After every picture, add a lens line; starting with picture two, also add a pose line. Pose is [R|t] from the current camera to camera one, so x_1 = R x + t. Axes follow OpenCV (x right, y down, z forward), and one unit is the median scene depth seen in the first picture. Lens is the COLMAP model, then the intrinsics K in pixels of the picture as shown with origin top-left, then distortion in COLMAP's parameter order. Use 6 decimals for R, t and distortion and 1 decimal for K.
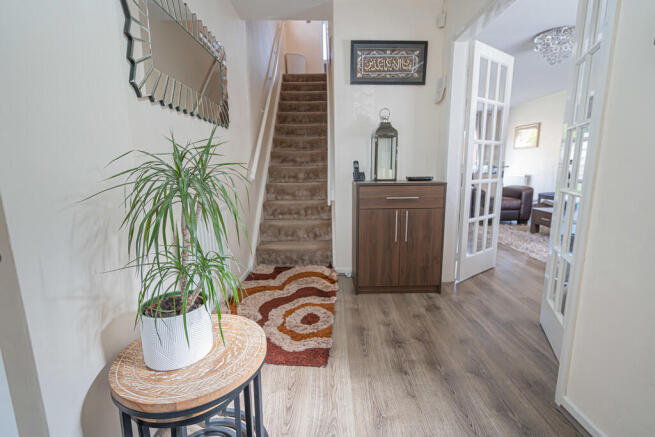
lens RADIAL K [[299.3, 0, 329.4], [0, 299.3, 216.7], [0, 0, 1]] dist [-0.002937, -0.000354]
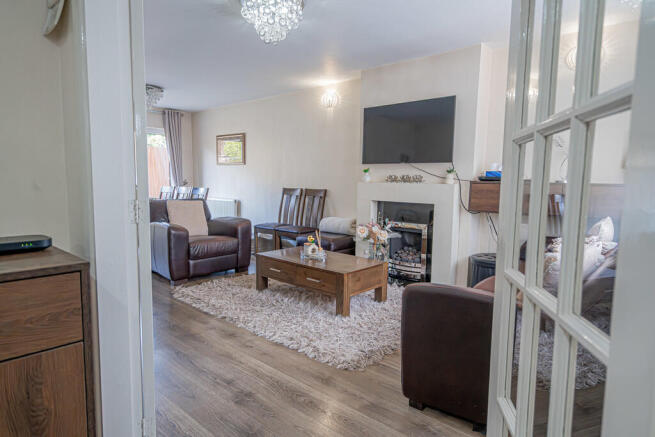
lens RADIAL K [[393.6, 0, 327.9], [0, 393.6, 218.7], [0, 0, 1]] dist [0.005749, 0.000641]
pose [[0.672853, -0.046241, 0.738329, 0.107810], [0.101691, 0.994351, -0.030398, -0.052023], [-0.732753, 0.095535, 0.673755, 0.221549]]
